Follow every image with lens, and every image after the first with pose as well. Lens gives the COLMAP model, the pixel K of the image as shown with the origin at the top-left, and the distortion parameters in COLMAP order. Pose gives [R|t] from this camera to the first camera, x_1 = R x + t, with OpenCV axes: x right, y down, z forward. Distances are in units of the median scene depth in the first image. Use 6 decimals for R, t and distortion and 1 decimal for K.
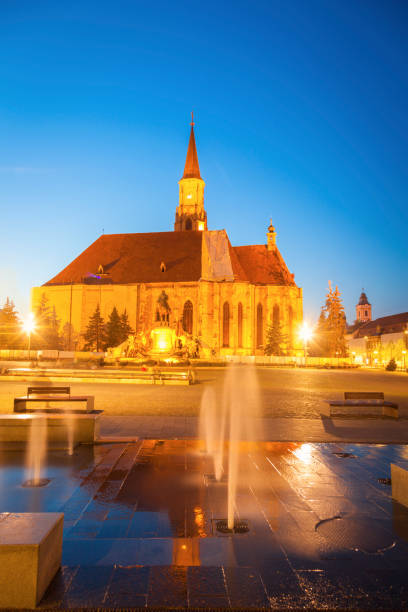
lens RADIAL K [[484.2, 0, 204.0], [0, 484.2, 306.0], [0, 0, 1]] dist [-0.135338, 0.000054]
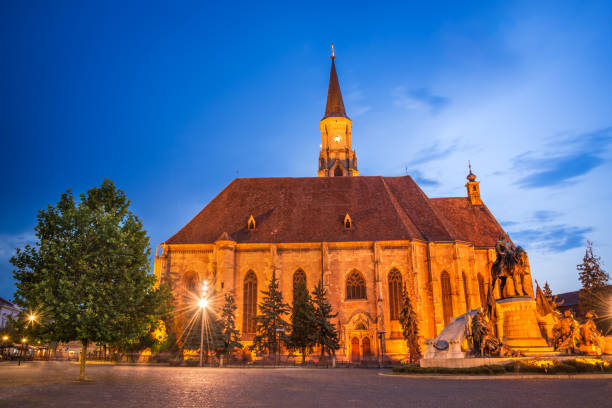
lens RADIAL K [[484.2, 0, 306.0], [0, 484.2, 204.0], [0, 0, 1]] dist [-0.135338, 0.000054]
pose [[0.986044, 0.036133, 0.162519, -0.250511], [-0.007365, 0.984676, -0.174236, 0.017043], [-0.166324, 0.170608, 0.971200, 0.322388]]
